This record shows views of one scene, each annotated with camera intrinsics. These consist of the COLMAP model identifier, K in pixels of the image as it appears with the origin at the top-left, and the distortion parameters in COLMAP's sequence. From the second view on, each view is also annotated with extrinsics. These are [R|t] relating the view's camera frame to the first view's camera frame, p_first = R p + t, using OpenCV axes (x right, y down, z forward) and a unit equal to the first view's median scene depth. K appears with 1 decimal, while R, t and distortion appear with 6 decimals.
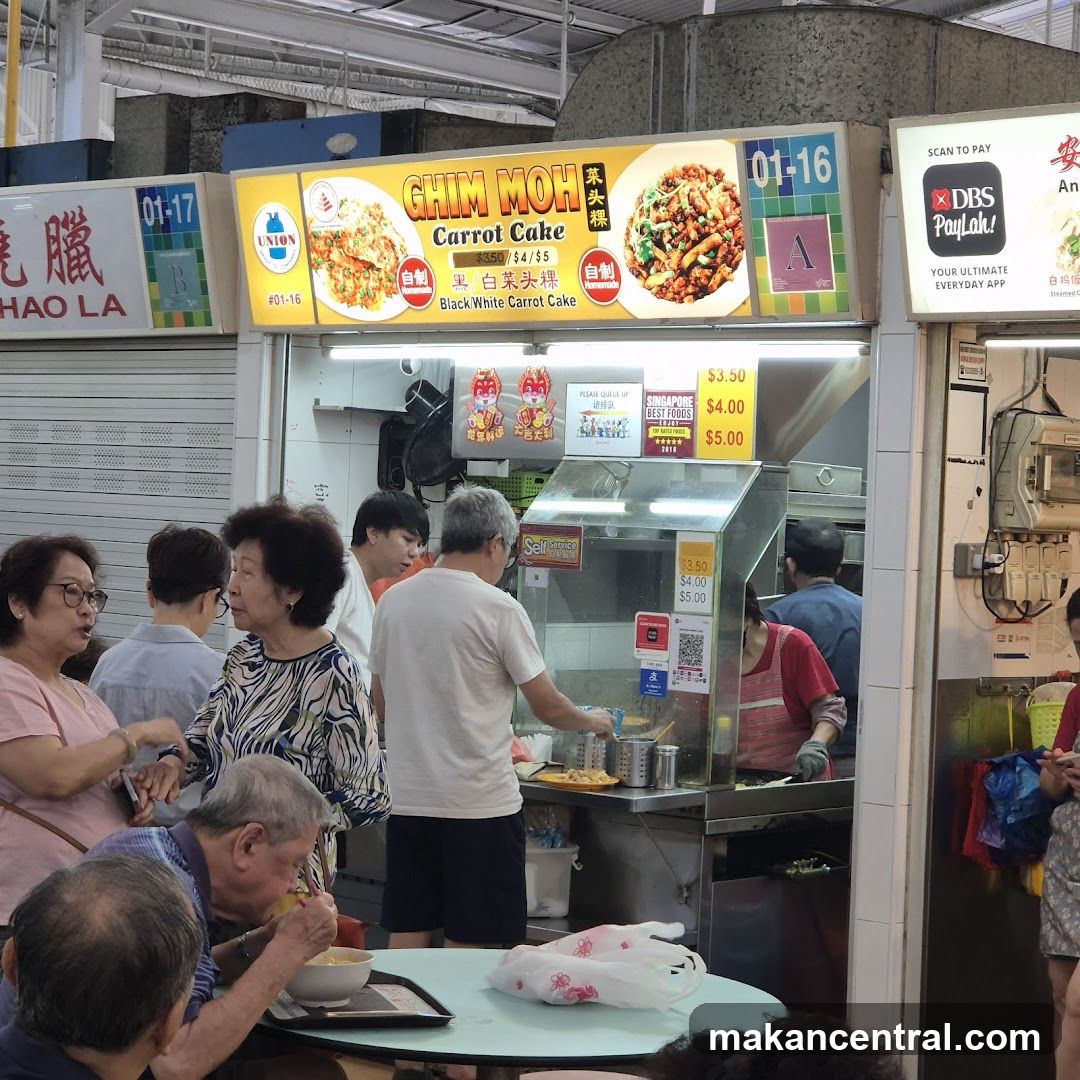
lens RADIAL K [[2783.7, 0, 538.7], [0, 2783.7, 540.7], [0, 0, 1]] dist [-0.739872, 11.886101]
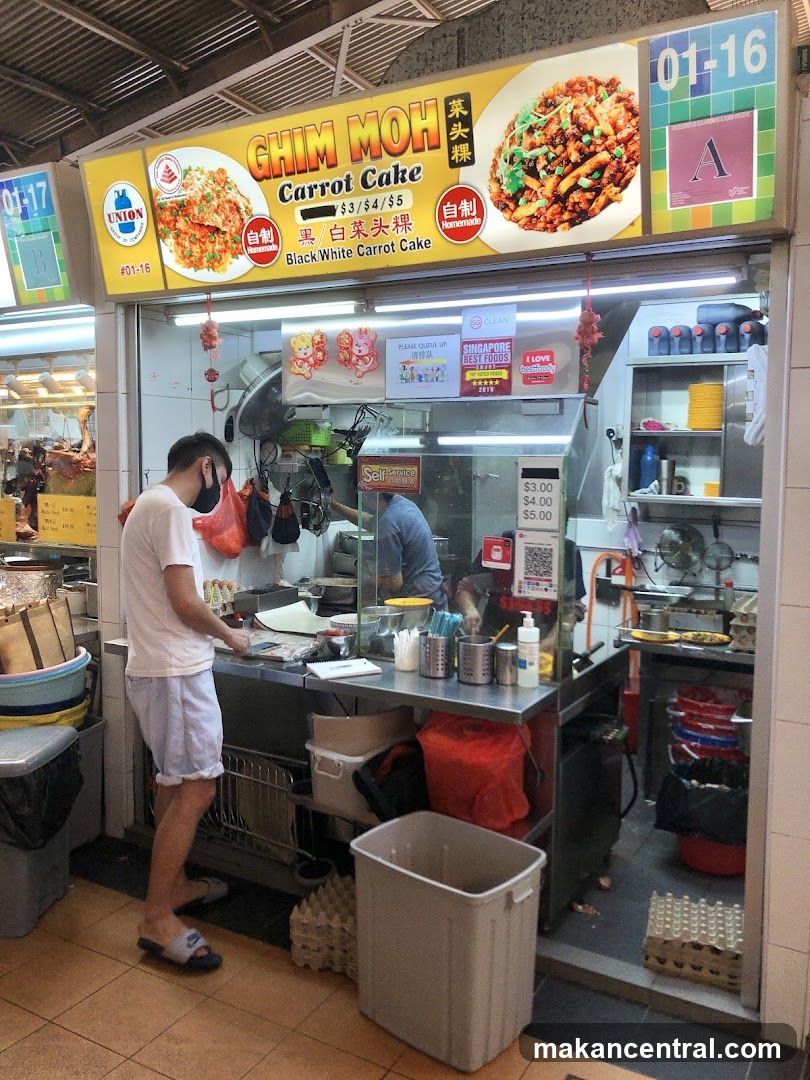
lens RADIAL K [[887.5, 0, 408.2], [0, 887.5, 534.5], [0, 0, 1]] dist [-0.000344, 0.016205]
pose [[0.972075, -0.046201, 0.230076, -0.078124], [0.028838, 0.996515, 0.078266, -0.001619], [-0.232890, -0.069445, 0.970020, 0.657160]]
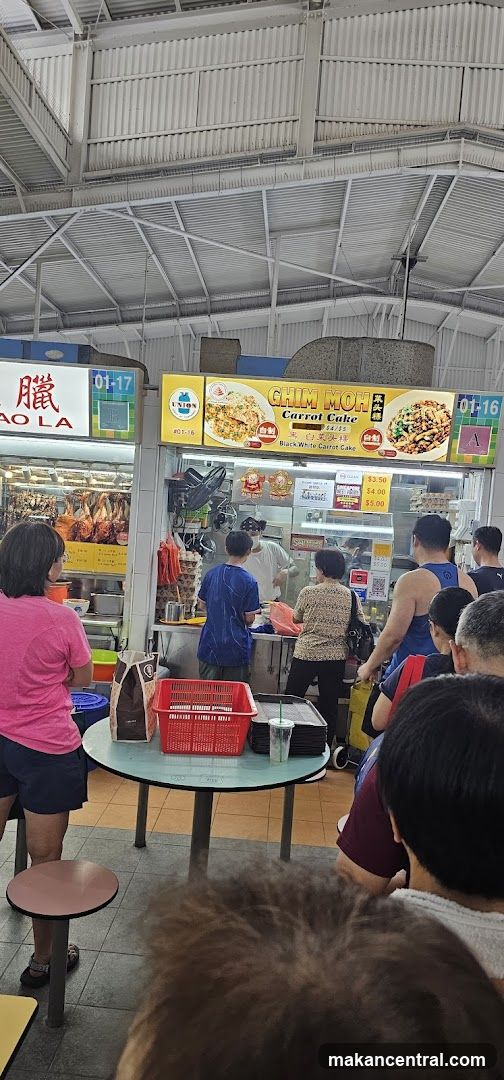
lens RADIAL K [[719.2, 0, 255.0], [0, 719.2, 555.1], [0, 0, 1]] dist [0.062201, -0.062553]
pose [[0.761686, -0.022926, 0.647541, -0.476347], [-0.034496, 0.996522, 0.075858, -0.036468], [-0.647028, -0.080118, 0.758246, 0.551638]]
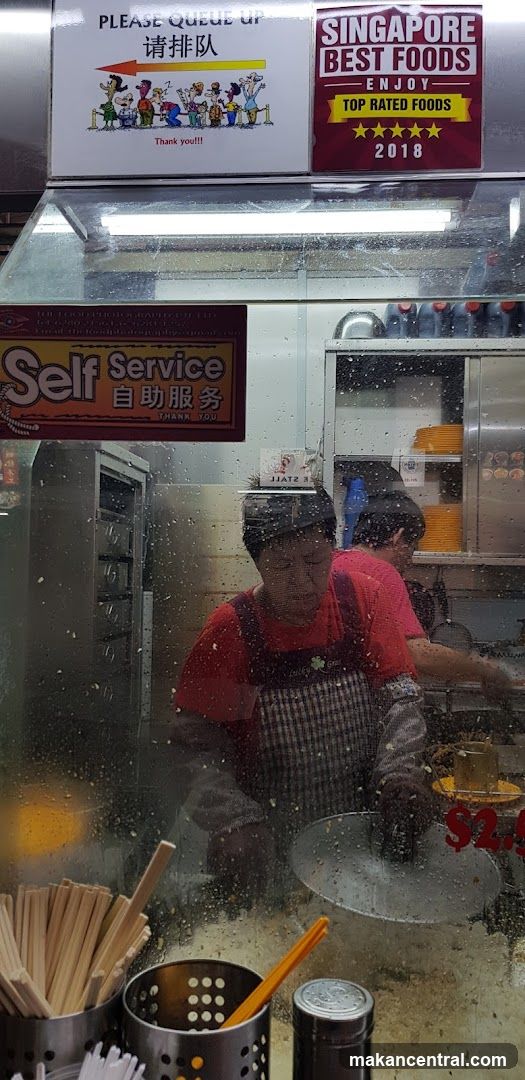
lens RADIAL K [[929.8, 0, 262.5], [0, 929.8, 540.0], [0, 0, 1]] dist [-0.001274, -0.010846]
pose [[0.779461, -0.008561, 0.626392, -0.052931], [0.026203, 0.999477, -0.018946, 0.024890], [-0.625902, 0.031182, 0.779278, 0.939359]]
